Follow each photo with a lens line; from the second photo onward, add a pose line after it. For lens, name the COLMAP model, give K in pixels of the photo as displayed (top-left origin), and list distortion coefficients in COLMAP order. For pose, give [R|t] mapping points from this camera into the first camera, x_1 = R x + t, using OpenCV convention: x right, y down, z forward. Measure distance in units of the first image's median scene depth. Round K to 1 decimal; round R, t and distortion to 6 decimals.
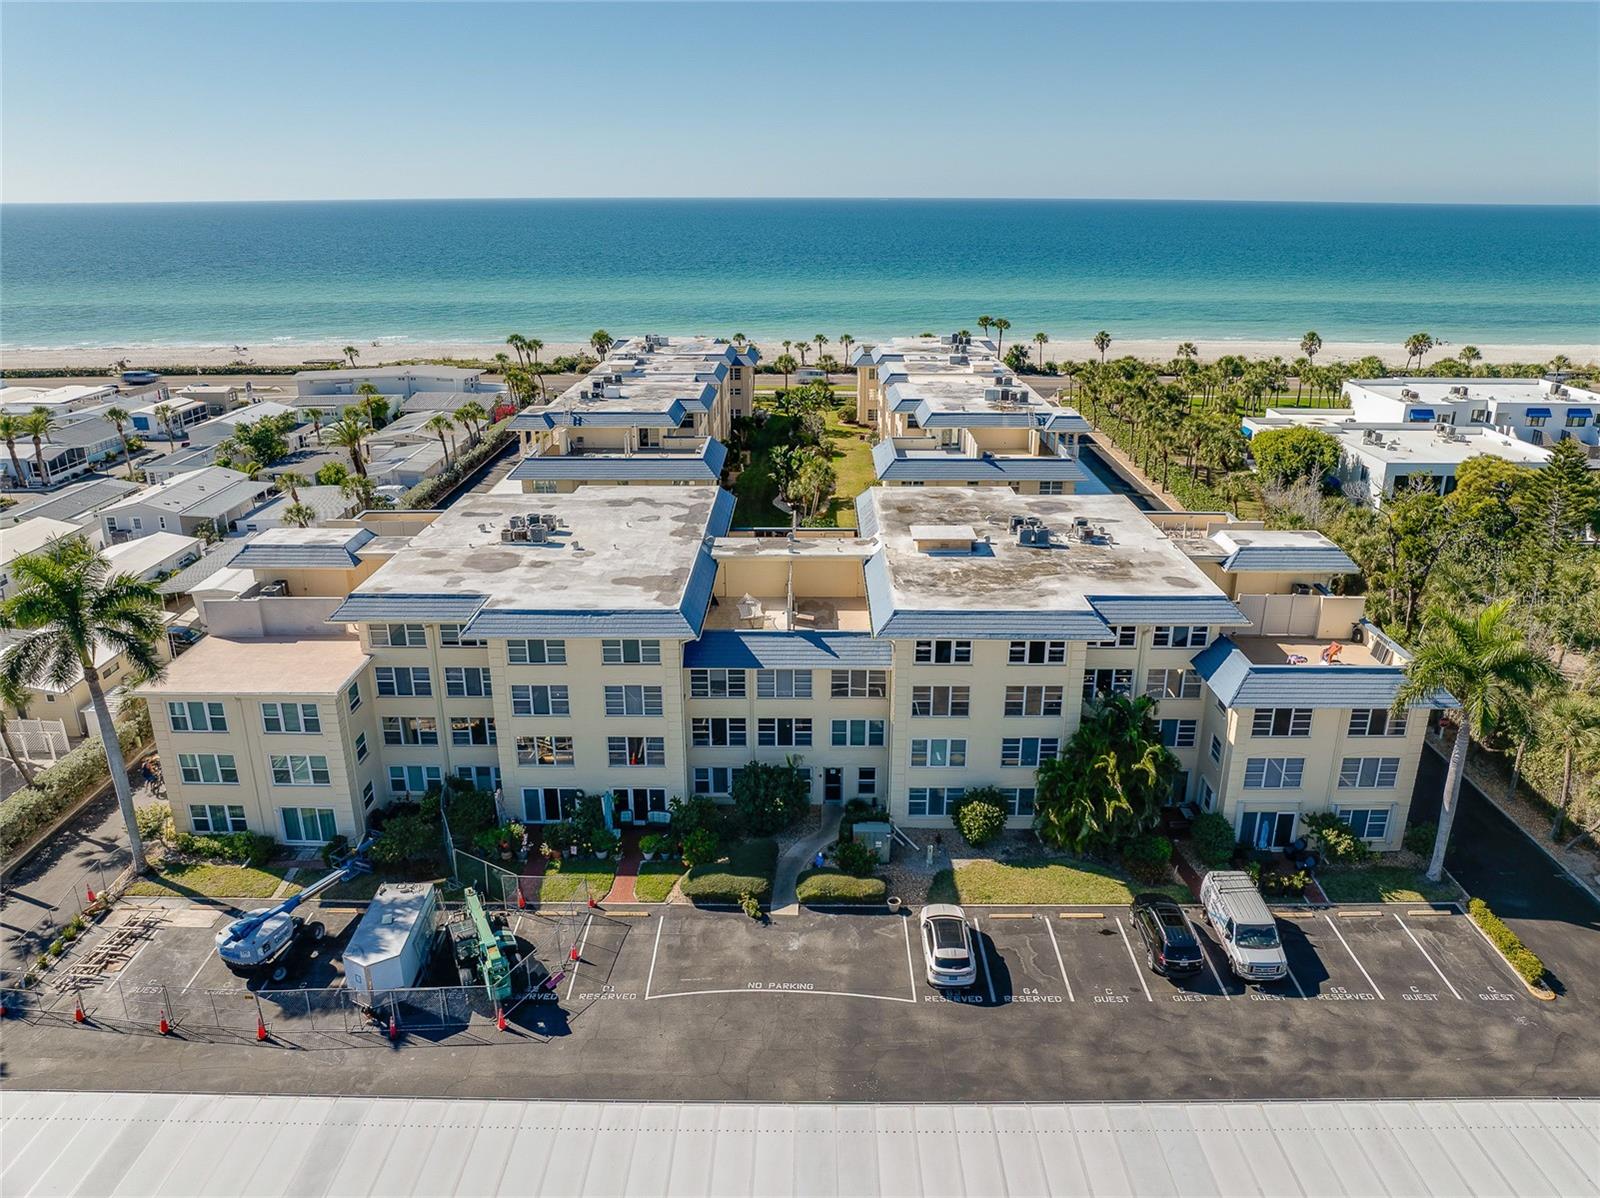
lens RADIAL K [[1127.0, 0, 797.3], [0, 1127.0, 599.4], [0, 0, 1]] dist [-0.004110, -0.004252]
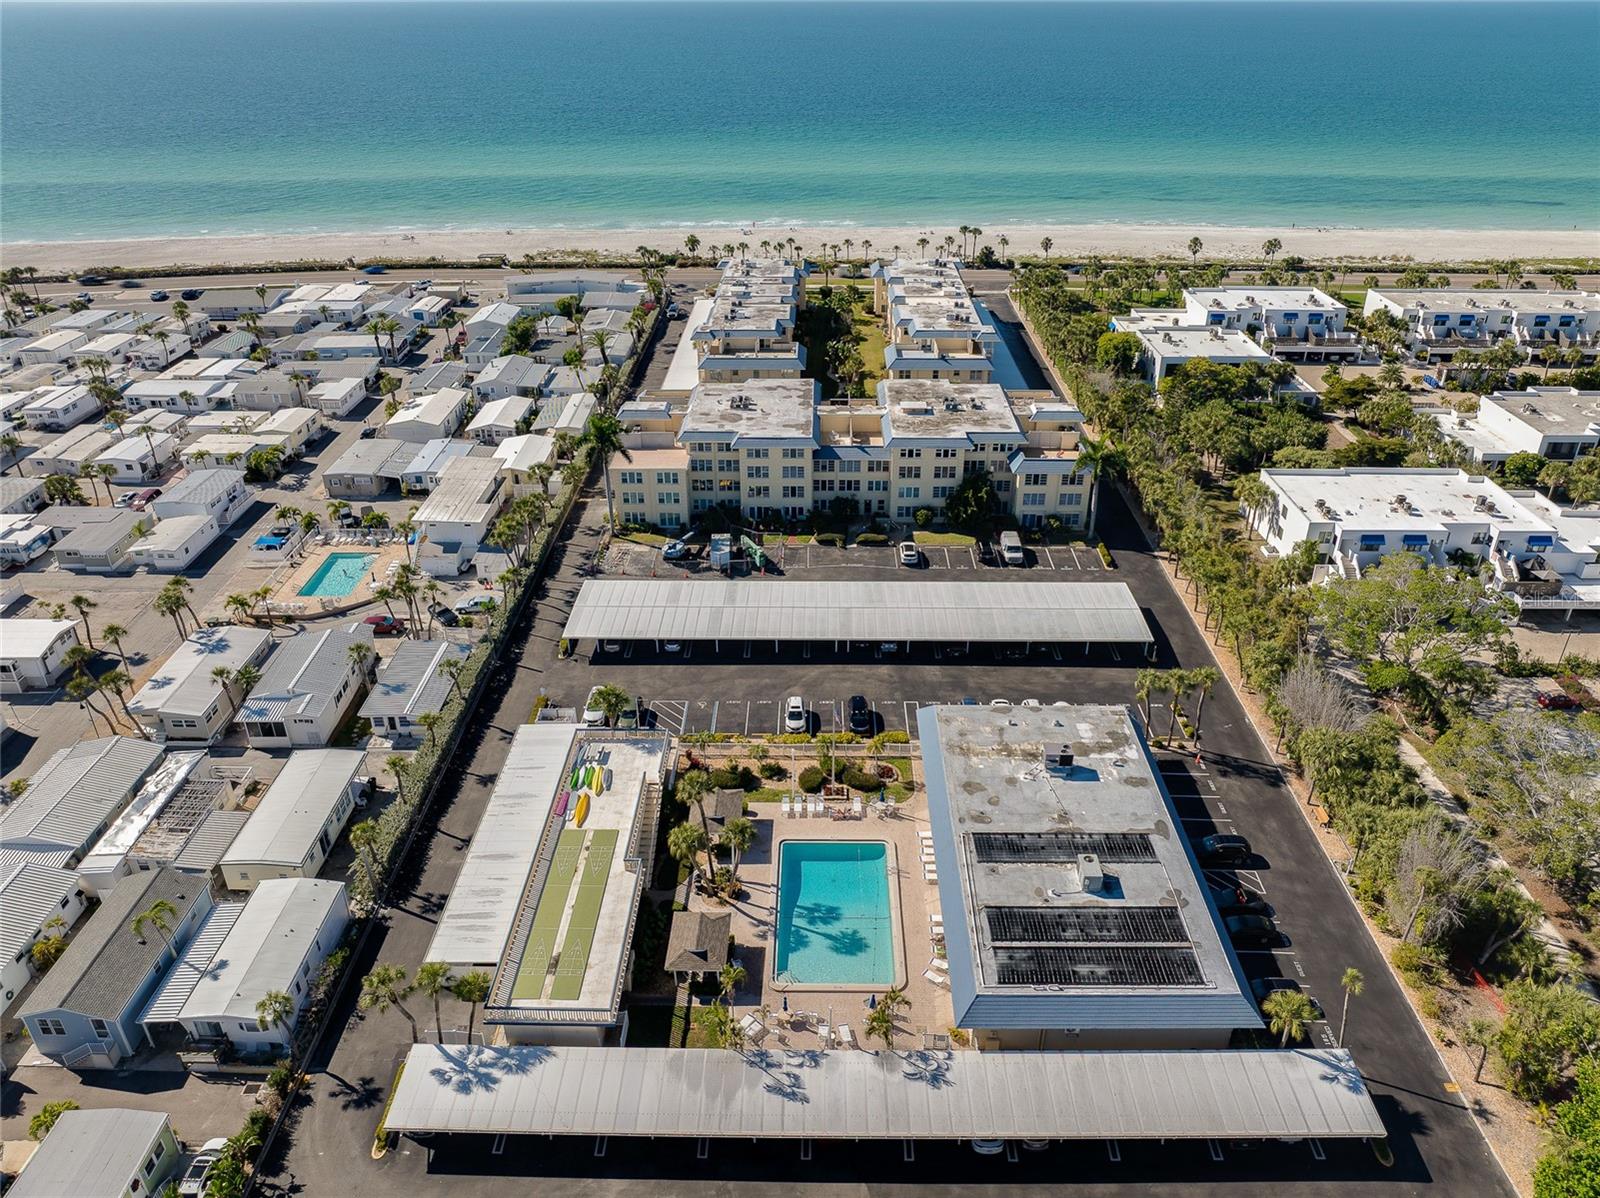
lens RADIAL K [[1127.0, 0, 799.5], [0, 1127.0, 598.8], [0, 0, 1]] dist [-0.004110, -0.004252]
pose [[0.999989, 0.000548, -0.004658, -0.115728], [0.000176, 0.988045, 0.154164, -0.023217], [0.004687, -0.154163, 0.988034, -1.616401]]
